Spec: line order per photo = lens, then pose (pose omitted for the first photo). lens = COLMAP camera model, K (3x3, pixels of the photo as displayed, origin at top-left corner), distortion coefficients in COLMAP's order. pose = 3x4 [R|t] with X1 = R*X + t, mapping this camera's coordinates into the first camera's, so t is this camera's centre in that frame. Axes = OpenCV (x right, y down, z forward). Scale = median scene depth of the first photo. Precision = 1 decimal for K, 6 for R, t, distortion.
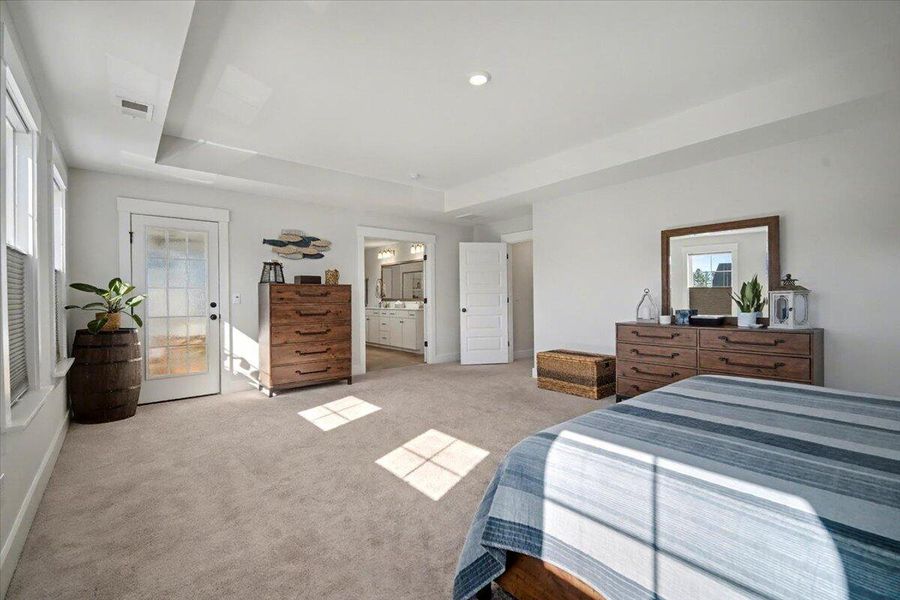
lens RADIAL K [[395.4, 0, 452.5], [0, 395.4, 298.0], [0, 0, 1]] dist [0.000873, -0.002663]
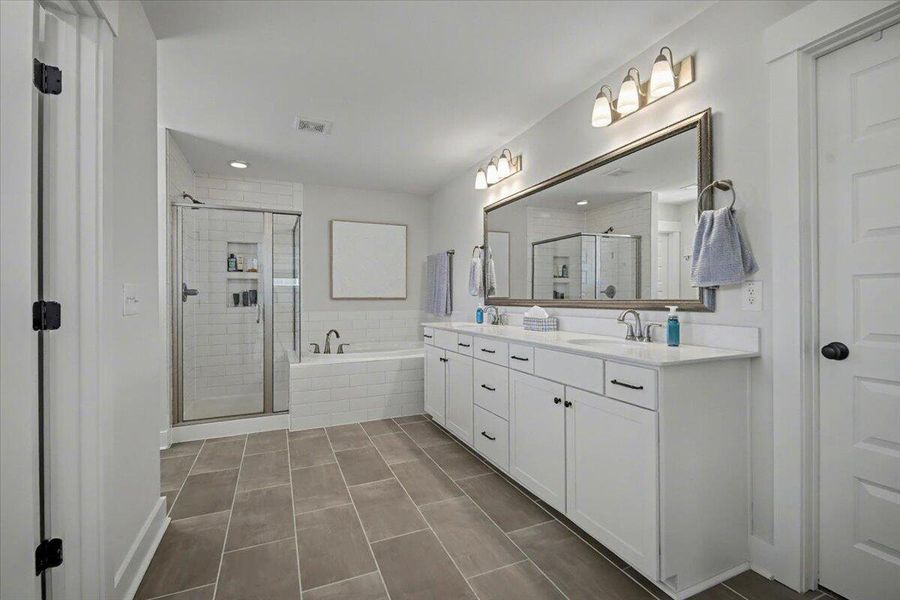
lens RADIAL K [[395.4, 0, 451.4], [0, 395.4, 298.0], [0, 0, 1]] dist [0.000873, -0.002663]
pose [[0.960291, 0.006381, -0.278928, -0.107995], [-0.006456, 0.999979, 0.000653, 0.001145], [0.278926, 0.001174, 0.960312, 0.649200]]
